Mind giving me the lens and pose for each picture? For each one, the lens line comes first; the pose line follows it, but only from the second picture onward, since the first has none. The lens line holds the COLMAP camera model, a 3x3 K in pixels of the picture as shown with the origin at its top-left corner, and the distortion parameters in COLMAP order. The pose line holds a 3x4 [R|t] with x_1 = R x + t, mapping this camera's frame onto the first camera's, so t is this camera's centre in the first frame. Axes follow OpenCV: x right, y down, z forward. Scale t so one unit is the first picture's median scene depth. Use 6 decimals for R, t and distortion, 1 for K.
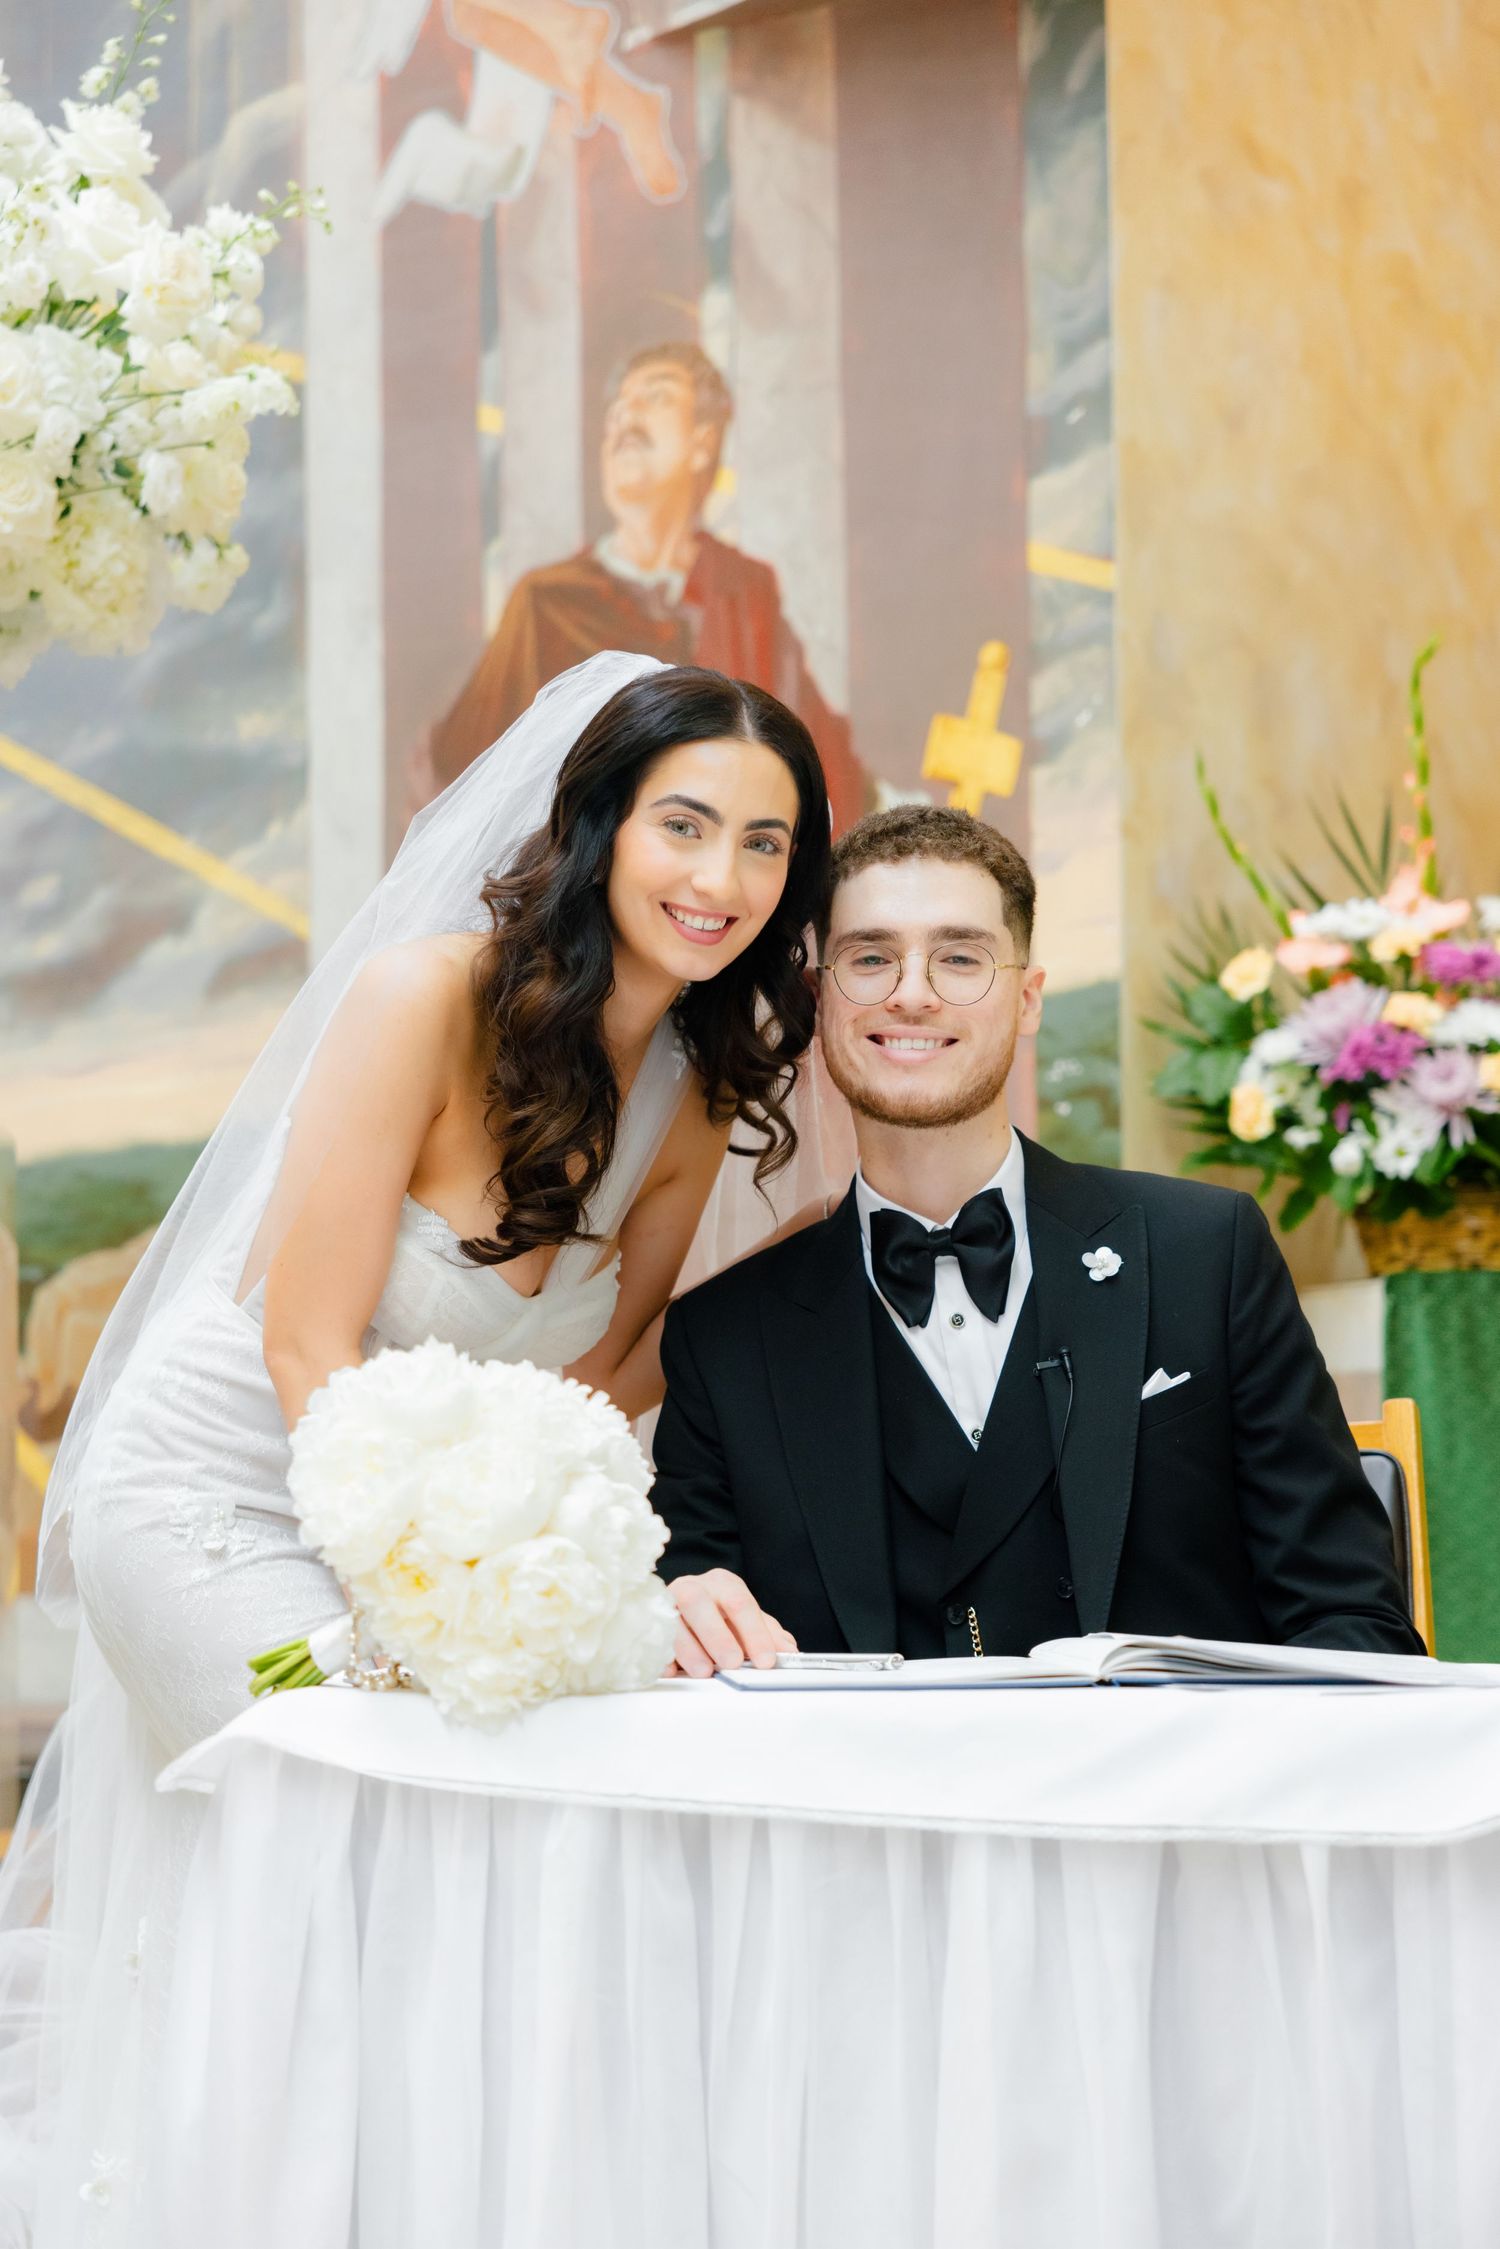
lens RADIAL K [[5009.7, 0, 750.0], [0, 5009.7, 1124.5], [0, 0, 1]] dist [0.010557, -0.065143]
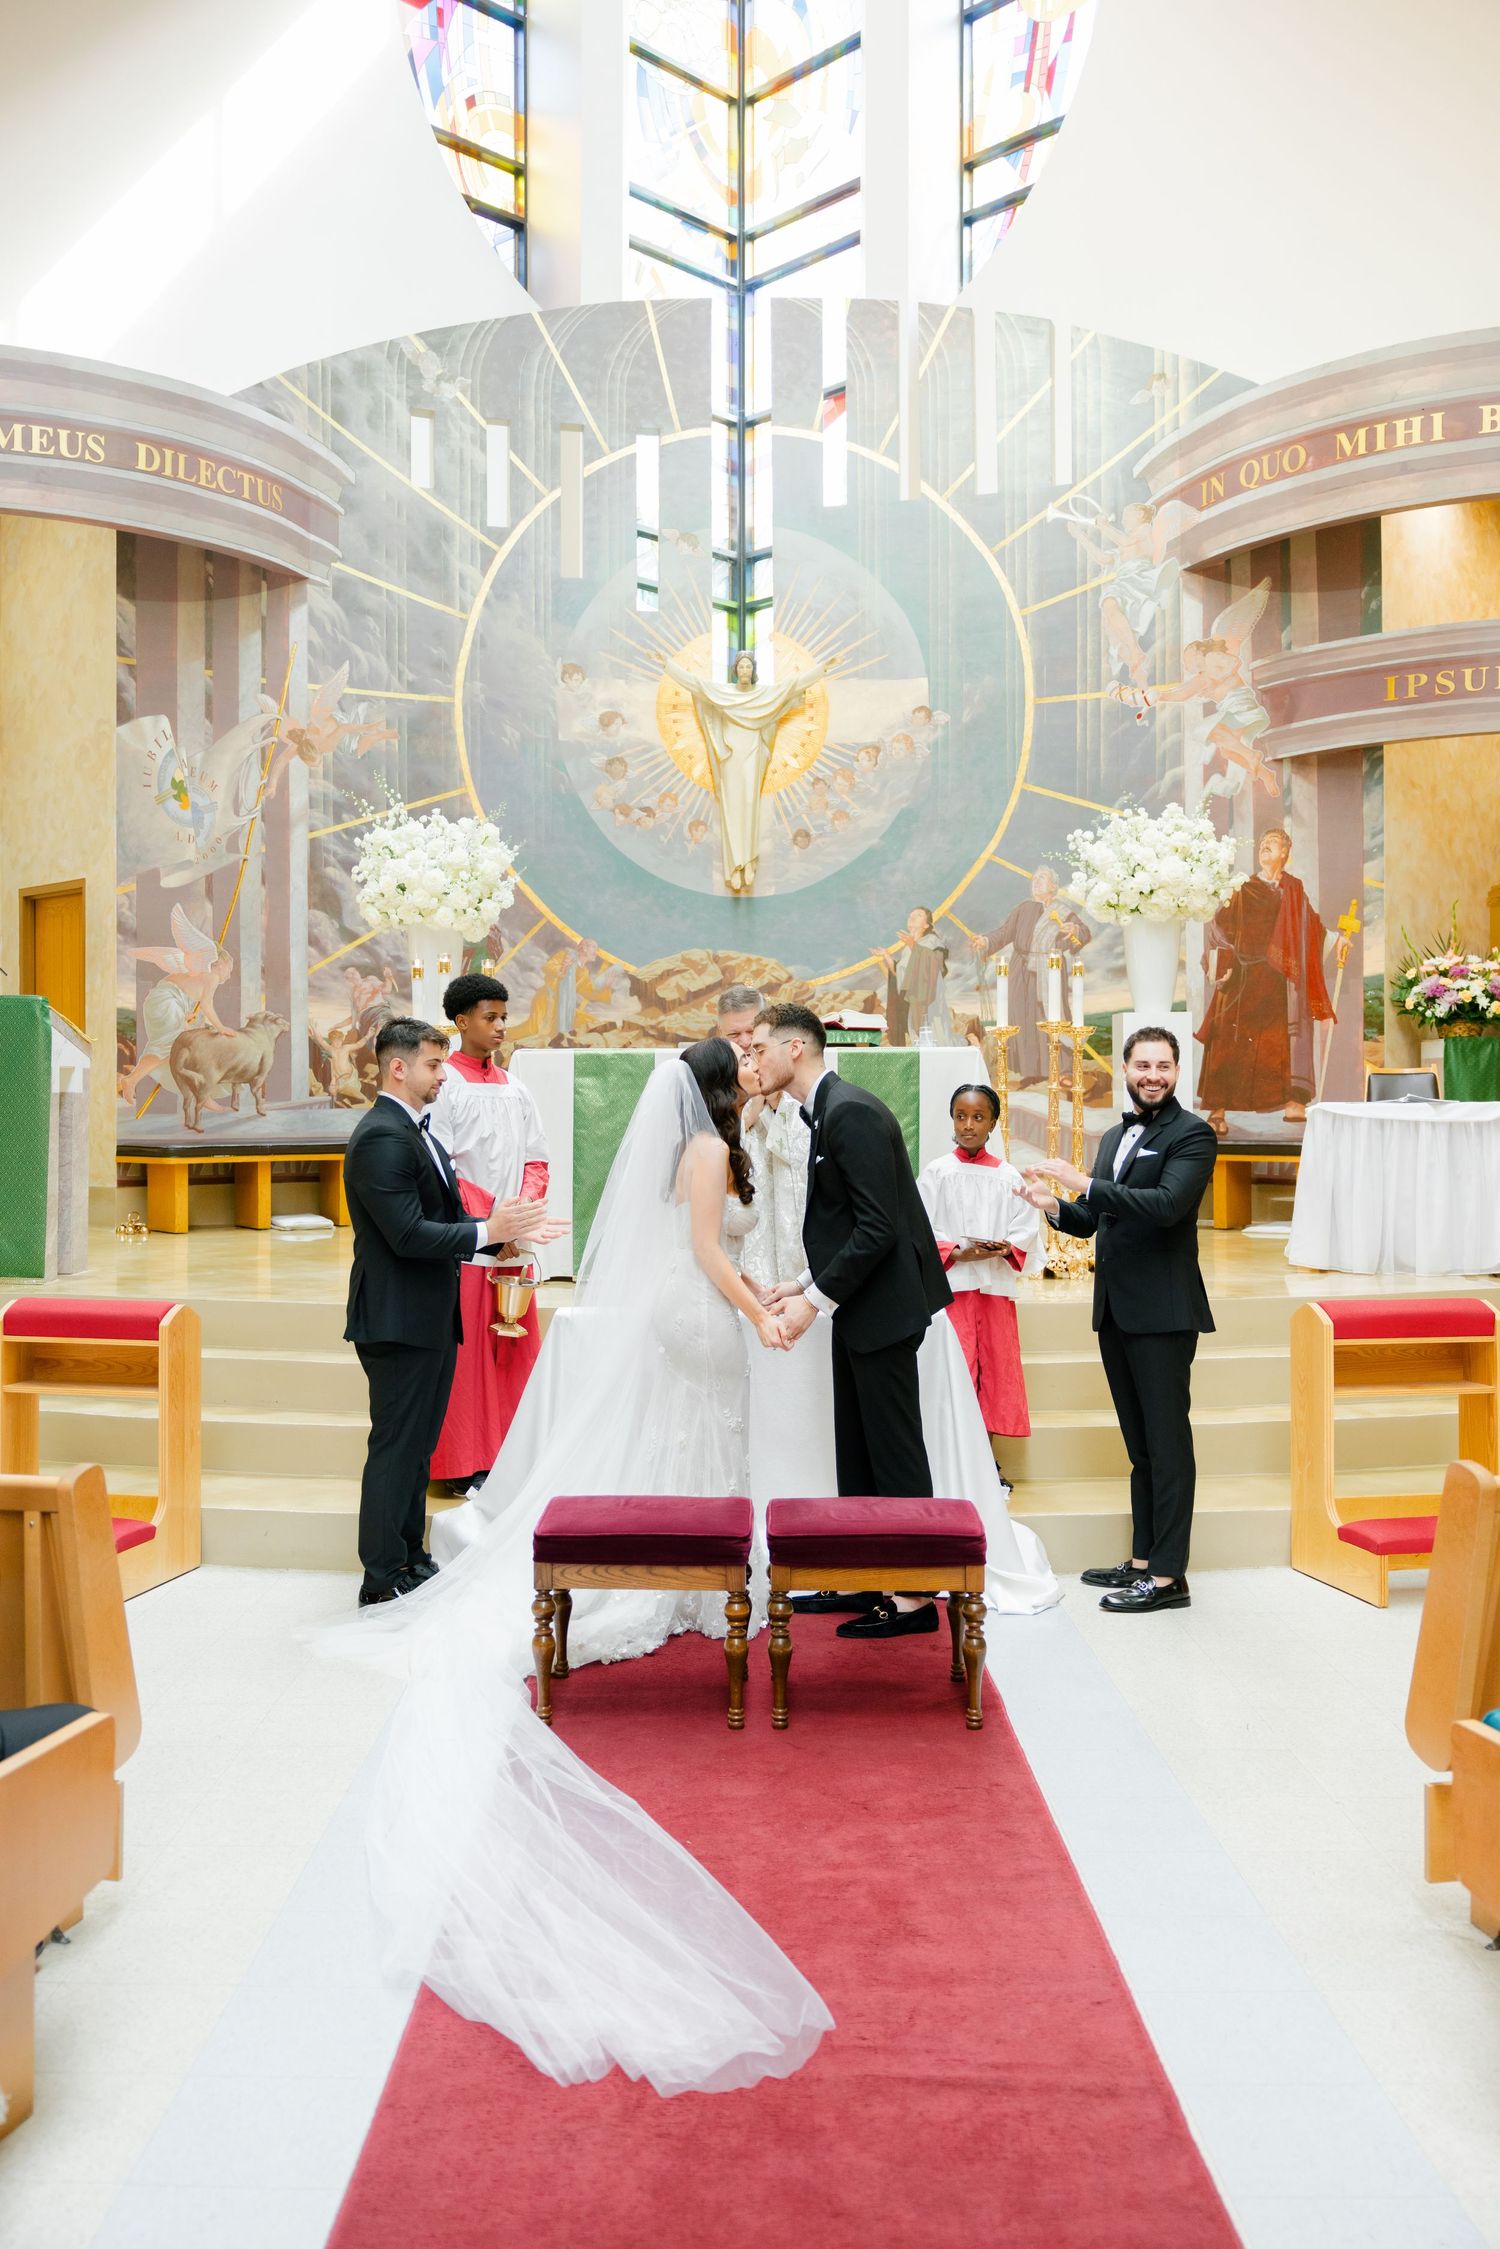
lens RADIAL K [[2068.5, 0, 698.0], [0, 2068.5, 1115.5], [0, 0, 1]] dist [0.009817, 0.025057]
pose [[0.985421, 0.006667, -0.170005, -0.222209], [0.006633, 0.996967, 0.077545, -0.050183], [0.170006, -0.077542, 0.982388, -0.991031]]
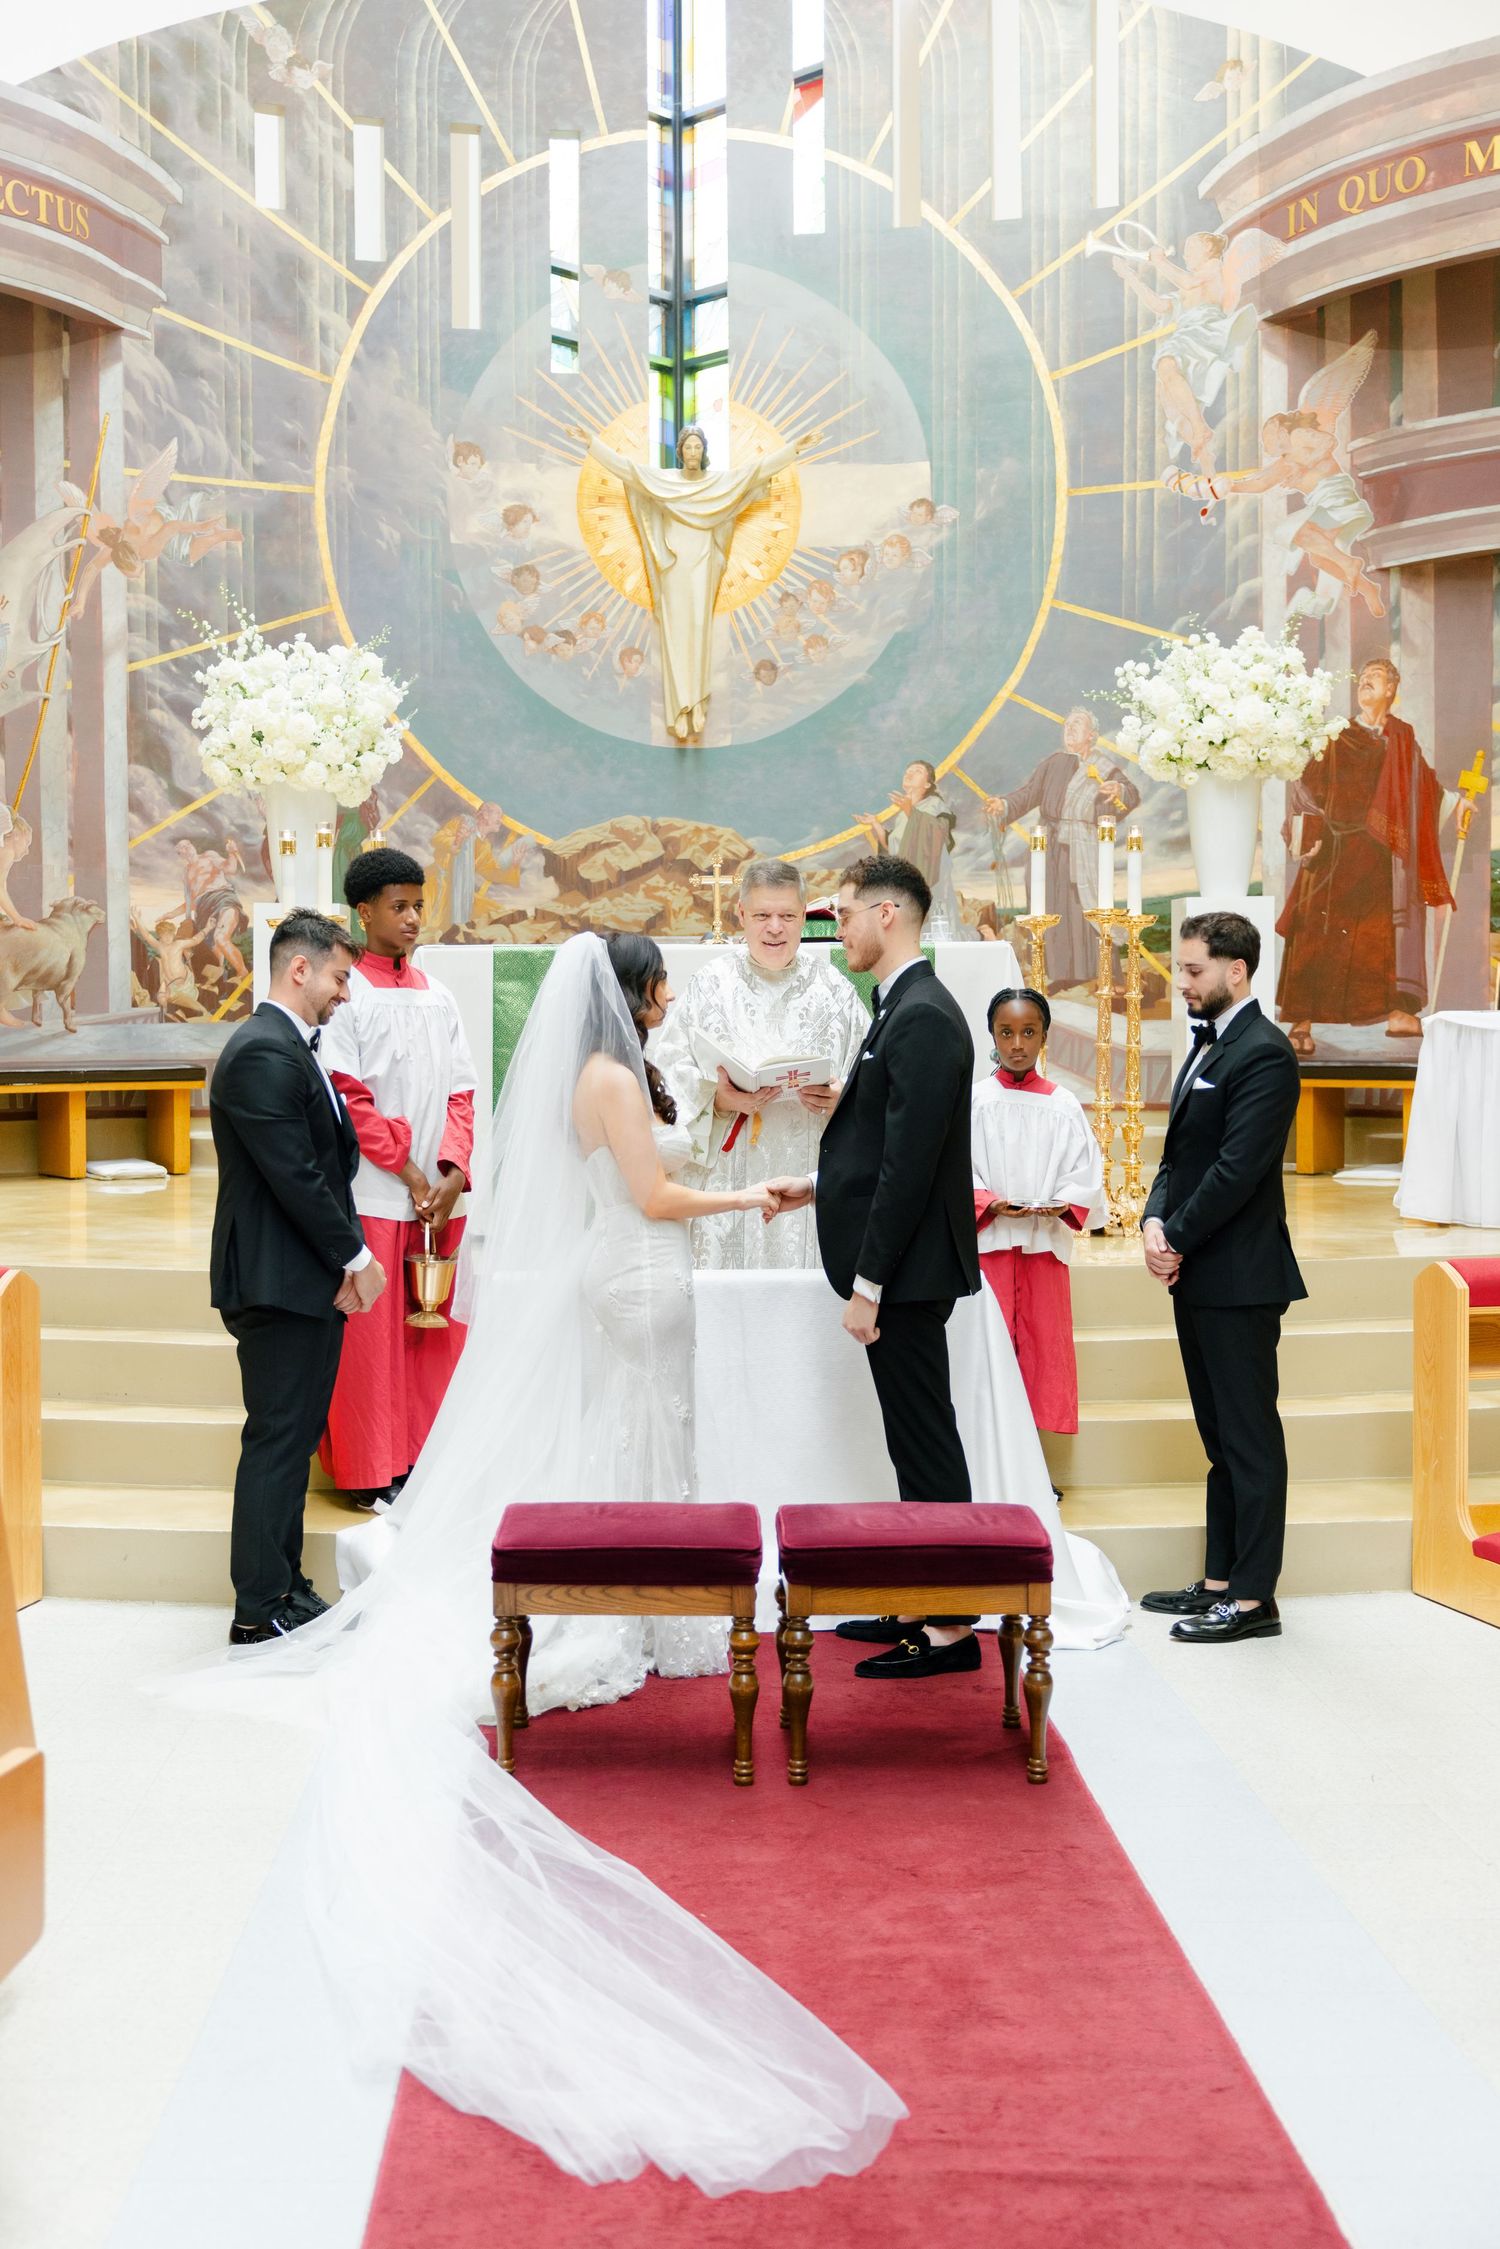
lens RADIAL K [[2708.9, 0, 648.9], [0, 2708.9, 1138.4], [0, 0, 1]] dist [0.027042, 0.018910]
pose [[0.988455, 0.010247, -0.151165, -0.243917], [0.007499, 0.993178, 0.116363, -0.051654], [0.151326, -0.116153, 0.981636, -1.032500]]
